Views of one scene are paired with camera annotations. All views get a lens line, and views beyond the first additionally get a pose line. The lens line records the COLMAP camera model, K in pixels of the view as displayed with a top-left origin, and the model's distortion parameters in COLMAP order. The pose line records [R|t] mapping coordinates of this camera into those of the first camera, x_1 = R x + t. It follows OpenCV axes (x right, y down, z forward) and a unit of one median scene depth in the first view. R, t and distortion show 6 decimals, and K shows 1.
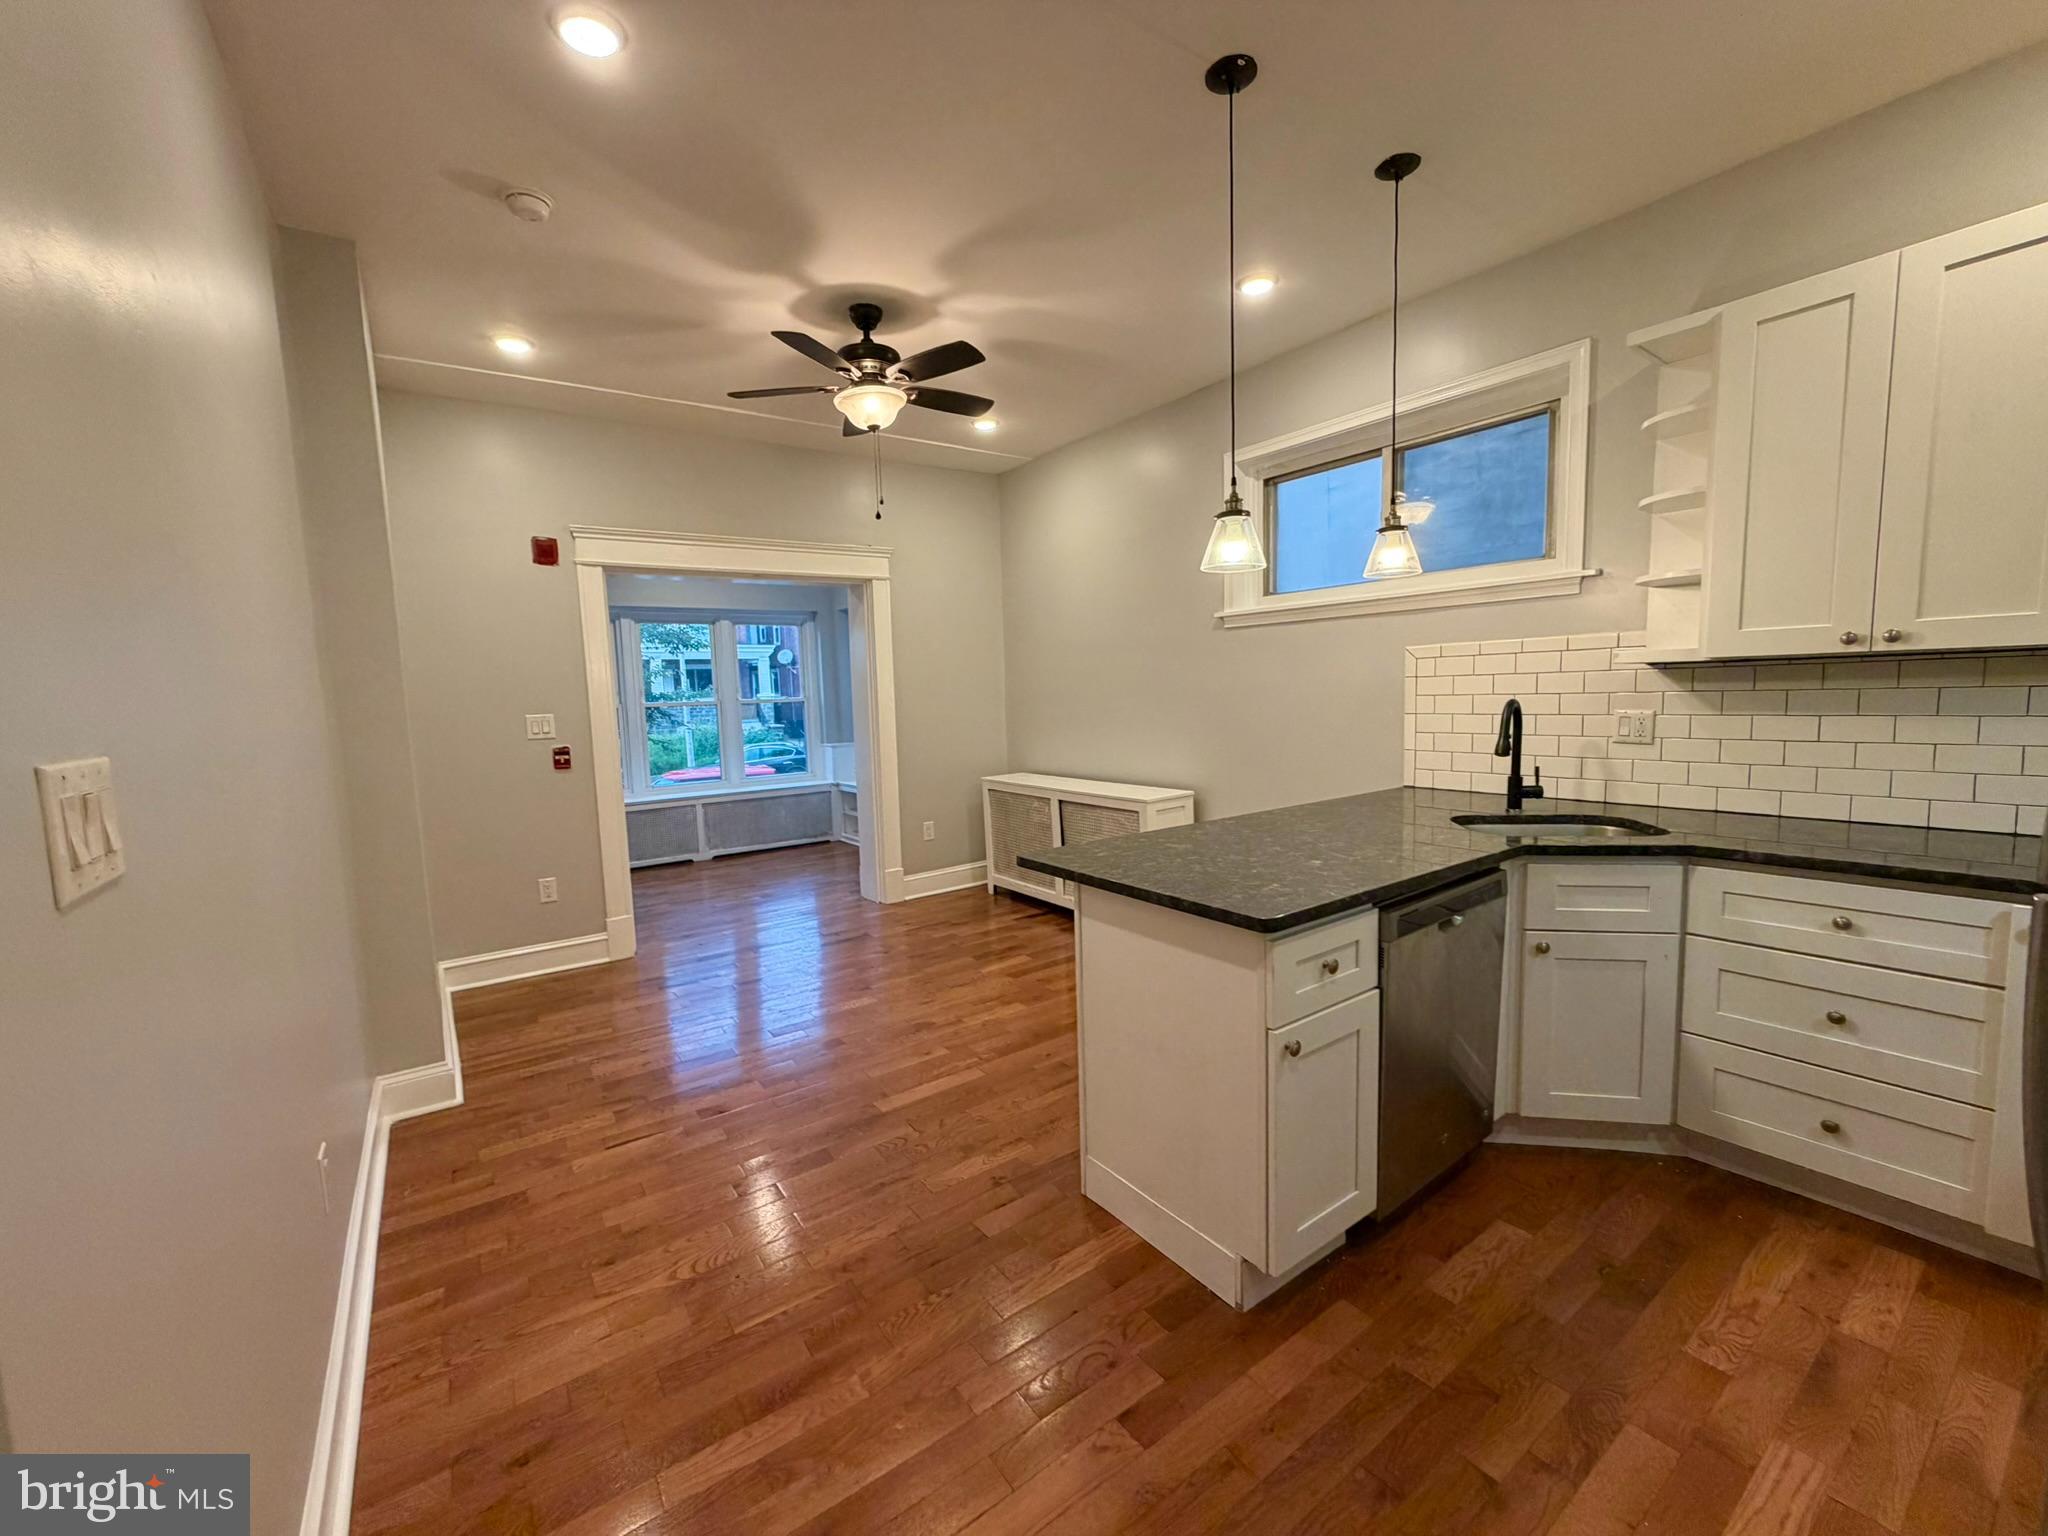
lens RADIAL K [[816.9, 0, 1023.5], [0, 816.9, 774.0], [0, 0, 1]] dist [0.005368, -0.003536]
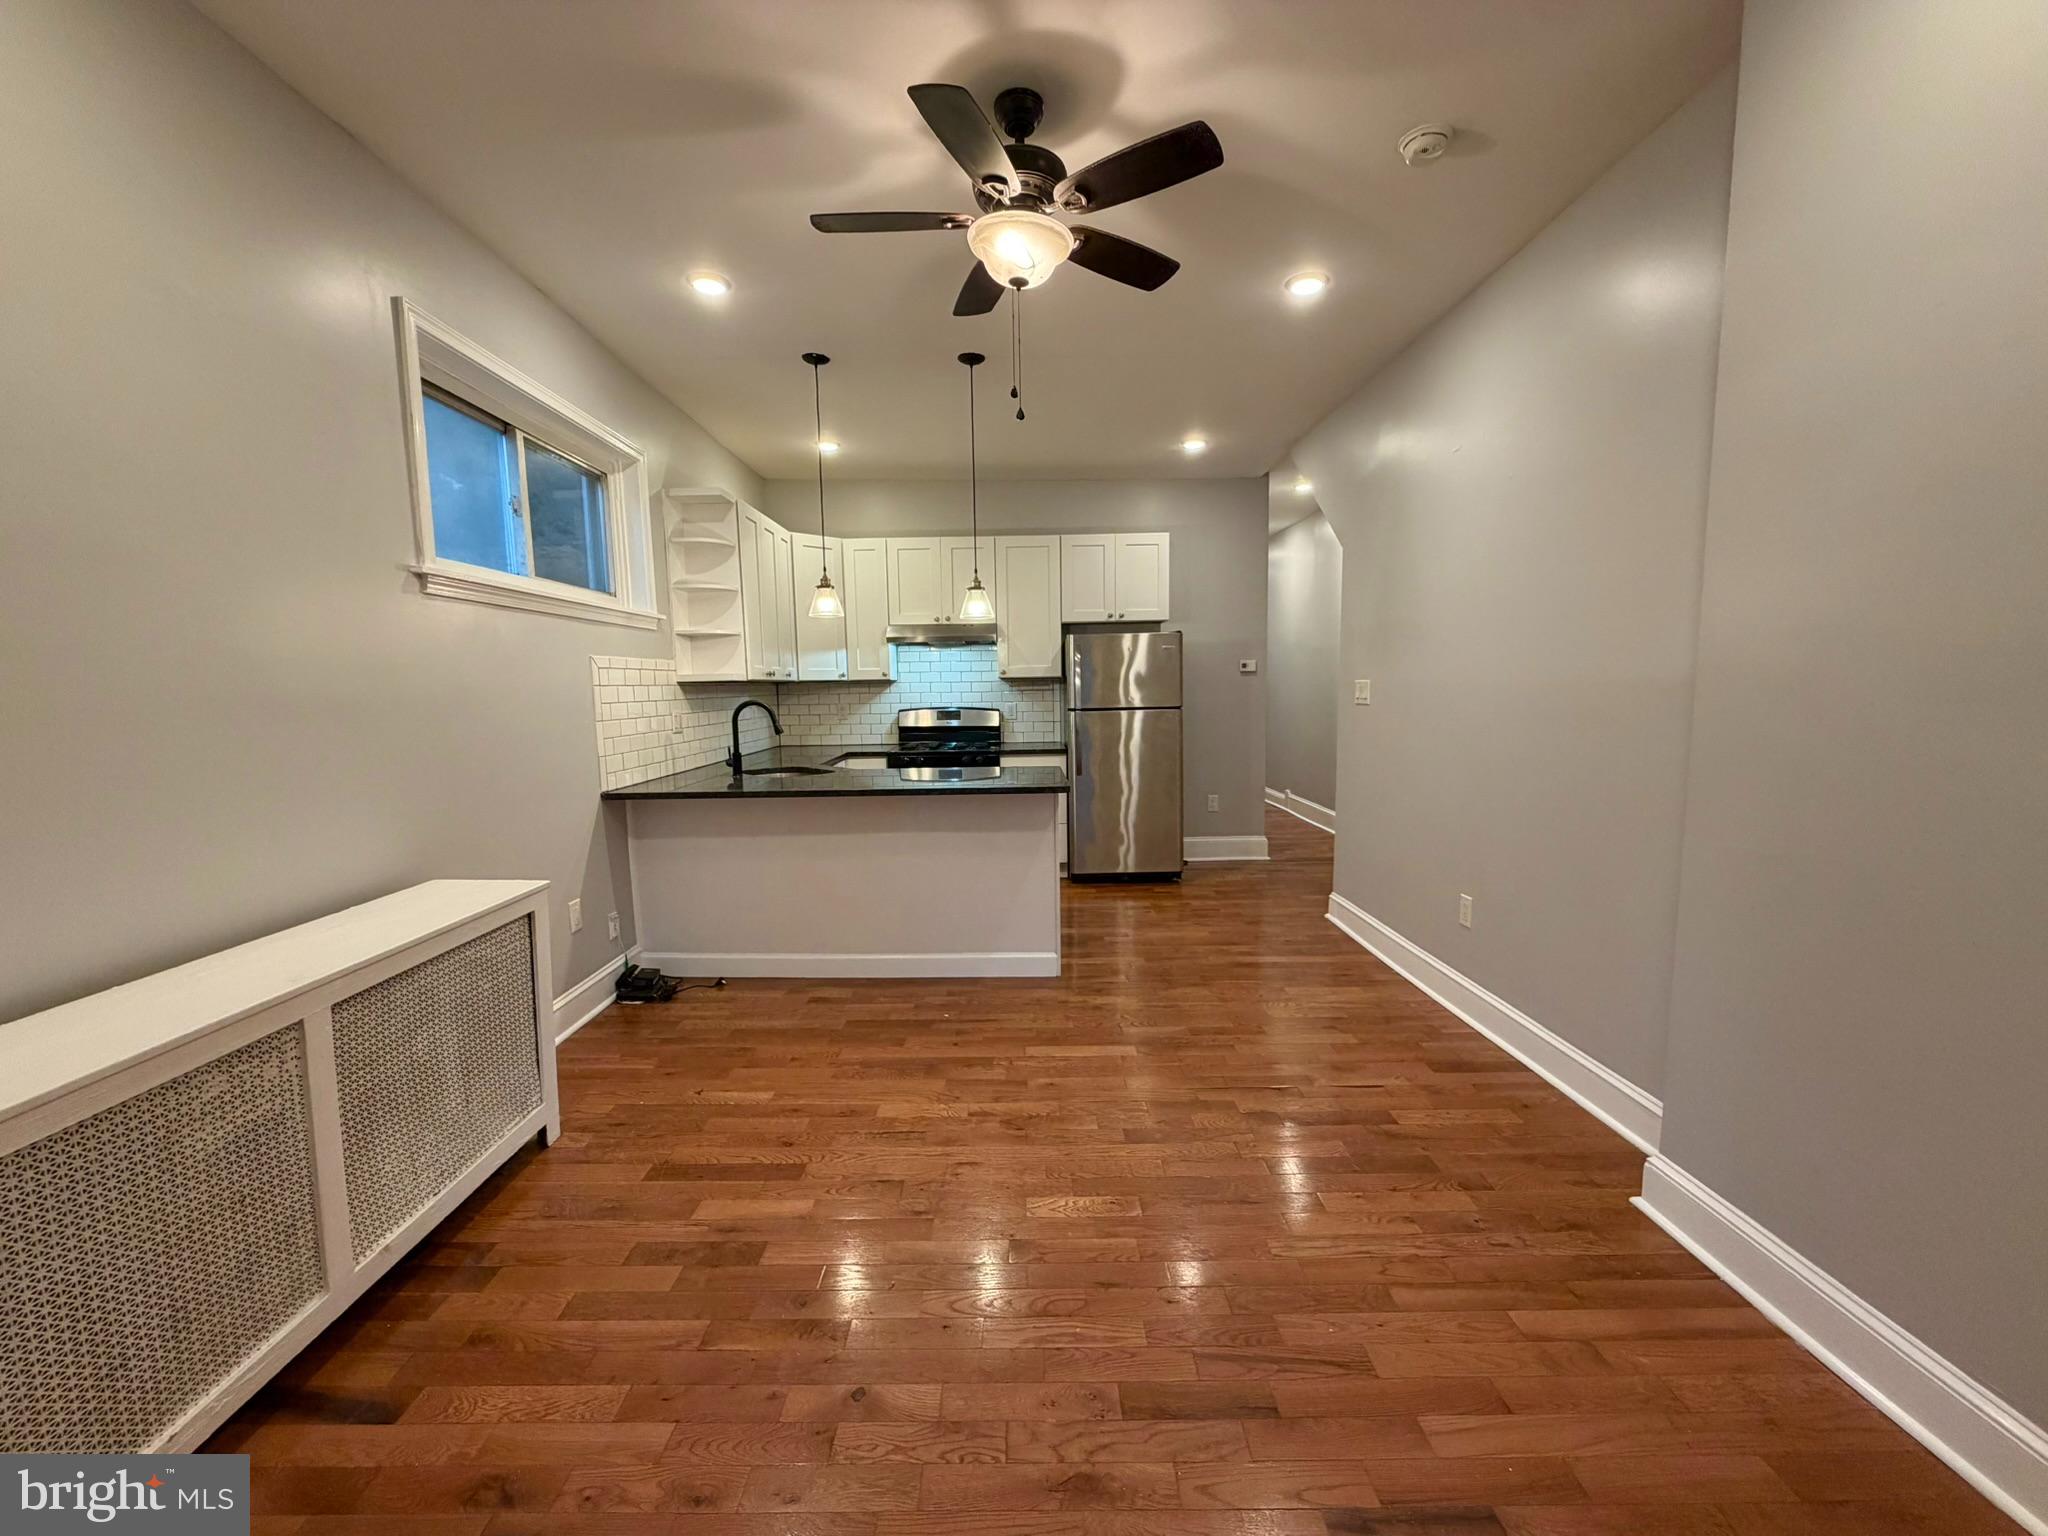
lens RADIAL K [[816.9, 0, 1023.5], [0, 816.9, 774.0], [0, 0, 1]] dist [0.005368, -0.003536]
pose [[-0.814443, -0.018699, 0.579943, -0.500413], [0.102430, 0.979151, 0.175418, -0.121090], [-0.571132, 0.202272, -0.795547, 1.379521]]
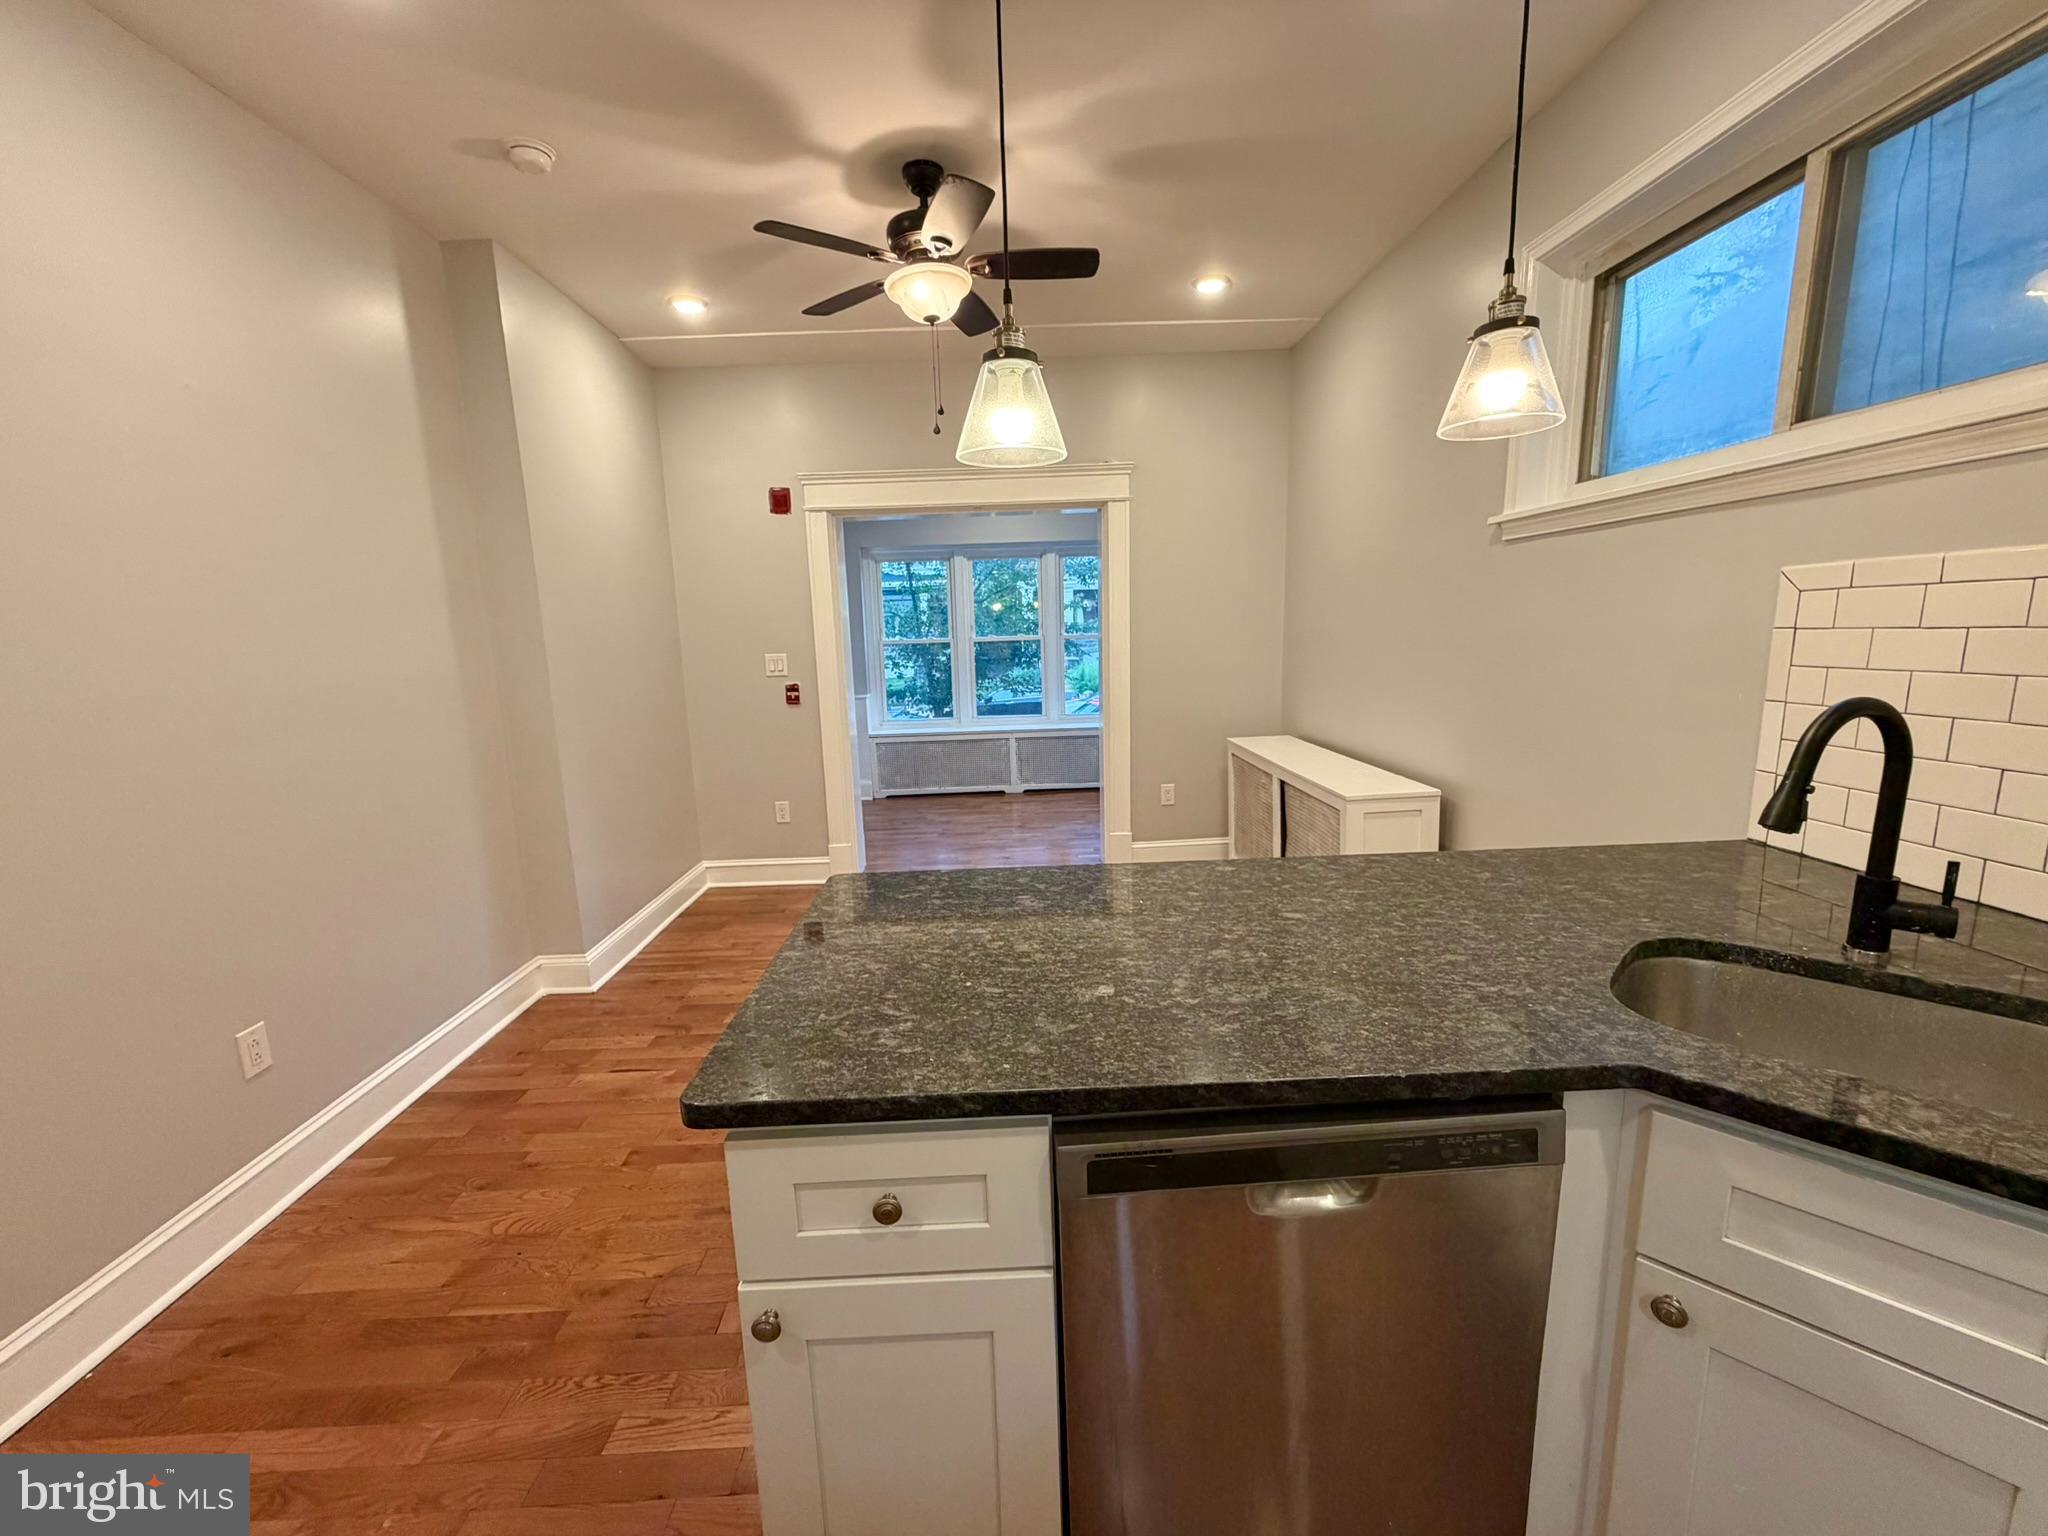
lens RADIAL K [[816.9, 0, 1023.5], [0, 816.9, 774.0], [0, 0, 1]] dist [0.005368, -0.003536]
pose [[0.830569, 0.103963, -0.547126, 0.334280], [-0.054283, 0.992856, 0.106253, -0.052078], [0.554264, -0.058550, 0.830279, 0.289382]]
